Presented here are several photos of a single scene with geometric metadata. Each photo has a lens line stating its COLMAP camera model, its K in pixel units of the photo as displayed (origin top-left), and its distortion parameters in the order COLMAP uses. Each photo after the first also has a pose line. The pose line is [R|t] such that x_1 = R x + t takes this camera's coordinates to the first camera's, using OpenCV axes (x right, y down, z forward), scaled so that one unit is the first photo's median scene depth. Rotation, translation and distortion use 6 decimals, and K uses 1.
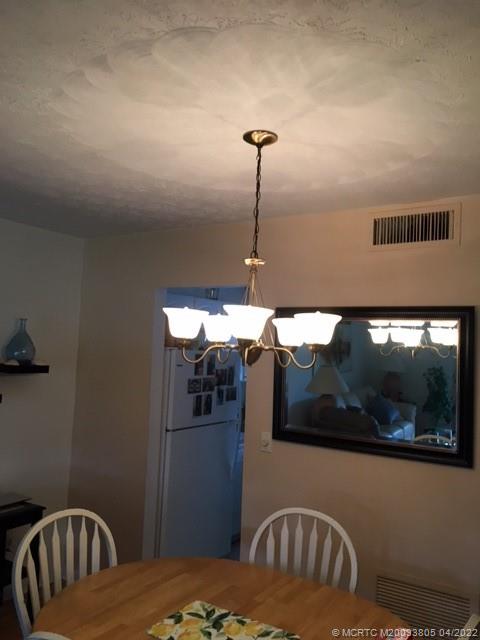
lens RADIAL K [[537.3, 0, 240.0], [0, 537.3, 320.0], [0, 0, 1]] dist [-0.001206, -0.015595]
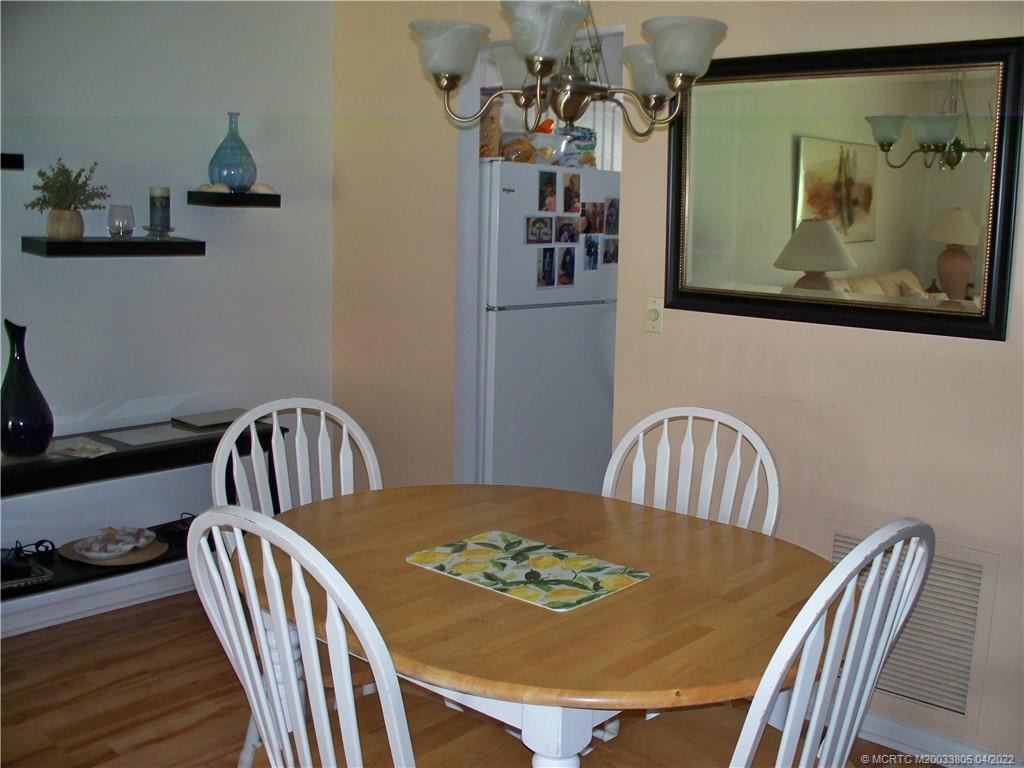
lens RADIAL K [[1055.8, 0, 530.6], [0, 1055.8, 383.2], [0, 0, 1]] dist [-0.226829, 0.299494]
pose [[0.987905, 0.008929, -0.154801, 0.079882], [0.022112, 0.980026, 0.197638, 0.071756], [0.153474, -0.198671, 0.967975, -0.061515]]
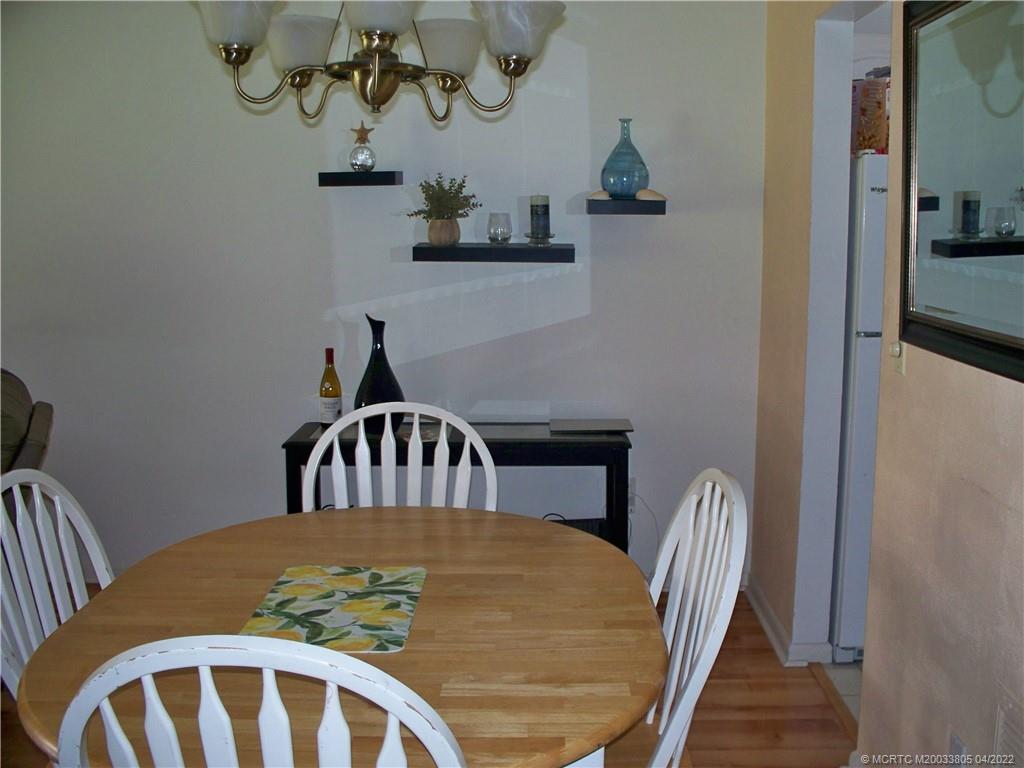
lens RADIAL K [[1055.8, 0, 530.6], [0, 1055.8, 383.2], [0, 0, 1]] dist [-0.226829, 0.299494]
pose [[0.540771, 0.088714, -0.836478, 0.482061], [0.062117, 0.987496, 0.144888, 0.108720], [0.838873, -0.130311, 0.528499, 0.315823]]
